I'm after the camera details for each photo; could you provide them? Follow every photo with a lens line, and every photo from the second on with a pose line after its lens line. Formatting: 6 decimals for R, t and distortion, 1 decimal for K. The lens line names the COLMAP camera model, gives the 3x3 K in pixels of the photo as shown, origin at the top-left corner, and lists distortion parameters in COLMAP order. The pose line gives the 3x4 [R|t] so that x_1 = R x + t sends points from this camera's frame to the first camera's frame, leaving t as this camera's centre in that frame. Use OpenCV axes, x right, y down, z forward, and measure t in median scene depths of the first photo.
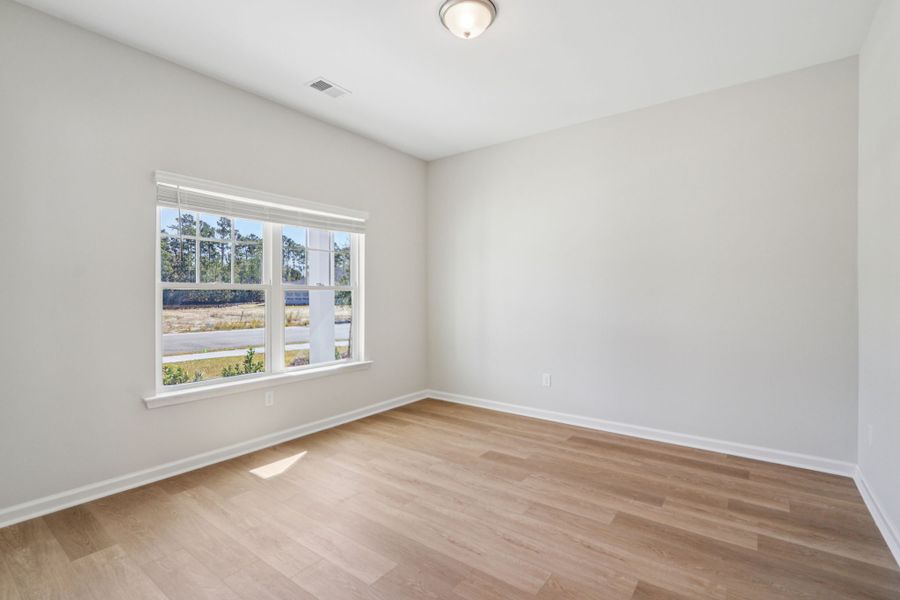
lens RADIAL K [[417.4, 0, 444.7], [0, 417.4, 294.4], [0, 0, 1]] dist [-0.022371, 0.004593]
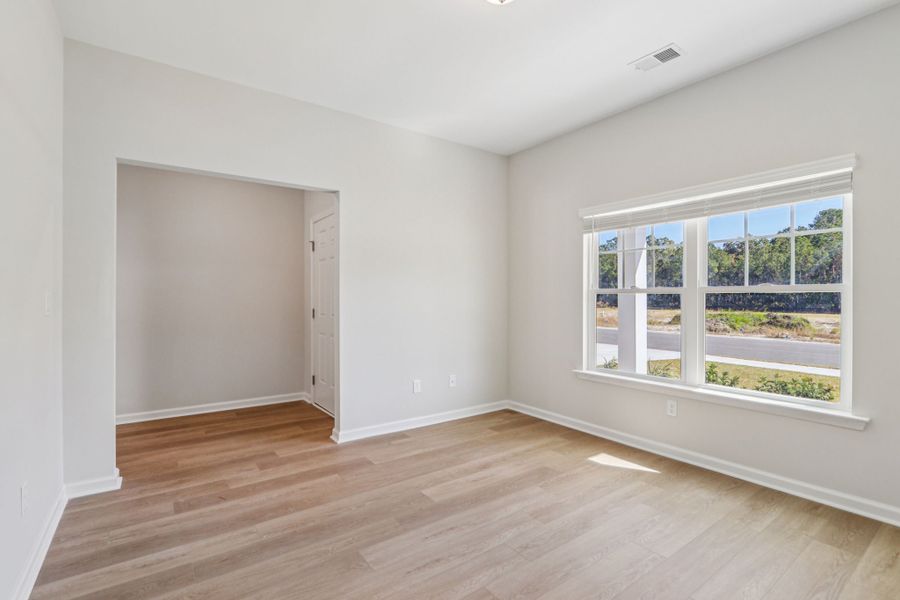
lens RADIAL K [[417.4, 0, 444.7], [0, 417.4, 294.4], [0, 0, 1]] dist [-0.022371, 0.004593]
pose [[-0.300231, -0.009233, -0.953822, 0.676984], [-0.001219, 0.999956, -0.009295, 0.001642], [0.953866, -0.001628, -0.300230, 0.841152]]
